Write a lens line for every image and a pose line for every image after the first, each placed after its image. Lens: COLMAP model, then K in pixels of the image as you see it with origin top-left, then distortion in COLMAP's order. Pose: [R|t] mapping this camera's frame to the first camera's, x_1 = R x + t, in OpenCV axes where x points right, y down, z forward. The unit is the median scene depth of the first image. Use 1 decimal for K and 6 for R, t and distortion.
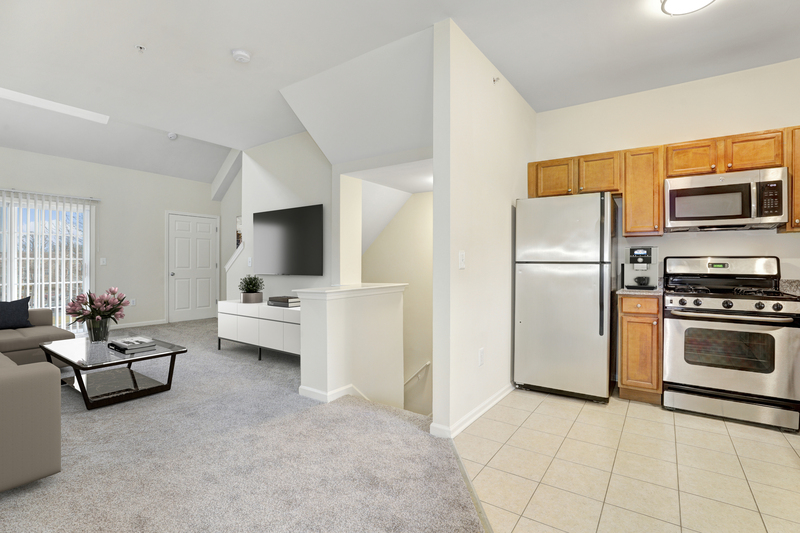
lens RADIAL K [[372.7, 0, 411.1], [0, 372.7, 287.2], [0, 0, 1]] dist [-0.034118, -0.000036]
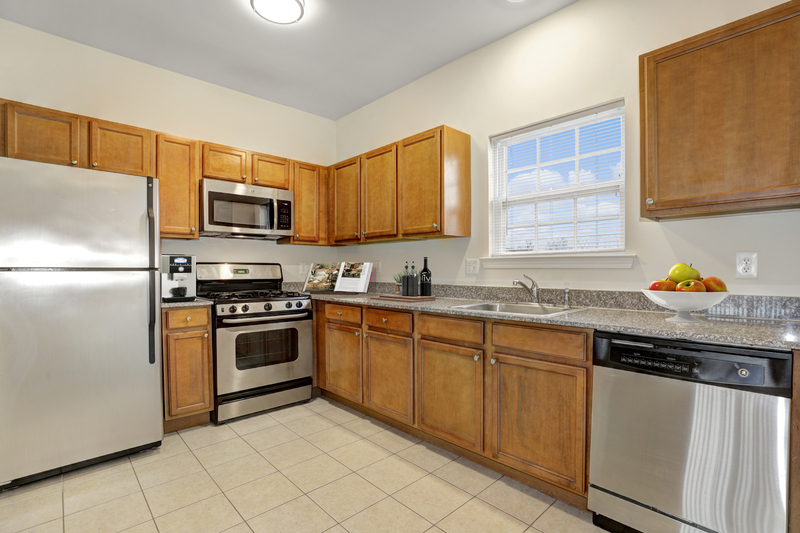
lens RADIAL K [[372.7, 0, 411.1], [0, 372.7, 287.2], [0, 0, 1]] dist [-0.034118, -0.000036]
pose [[0.200328, -0.045692, 0.978663, -0.118680], [0.065609, 0.997295, 0.033132, -0.018291], [-0.977530, 0.057572, 0.202784, 0.315295]]
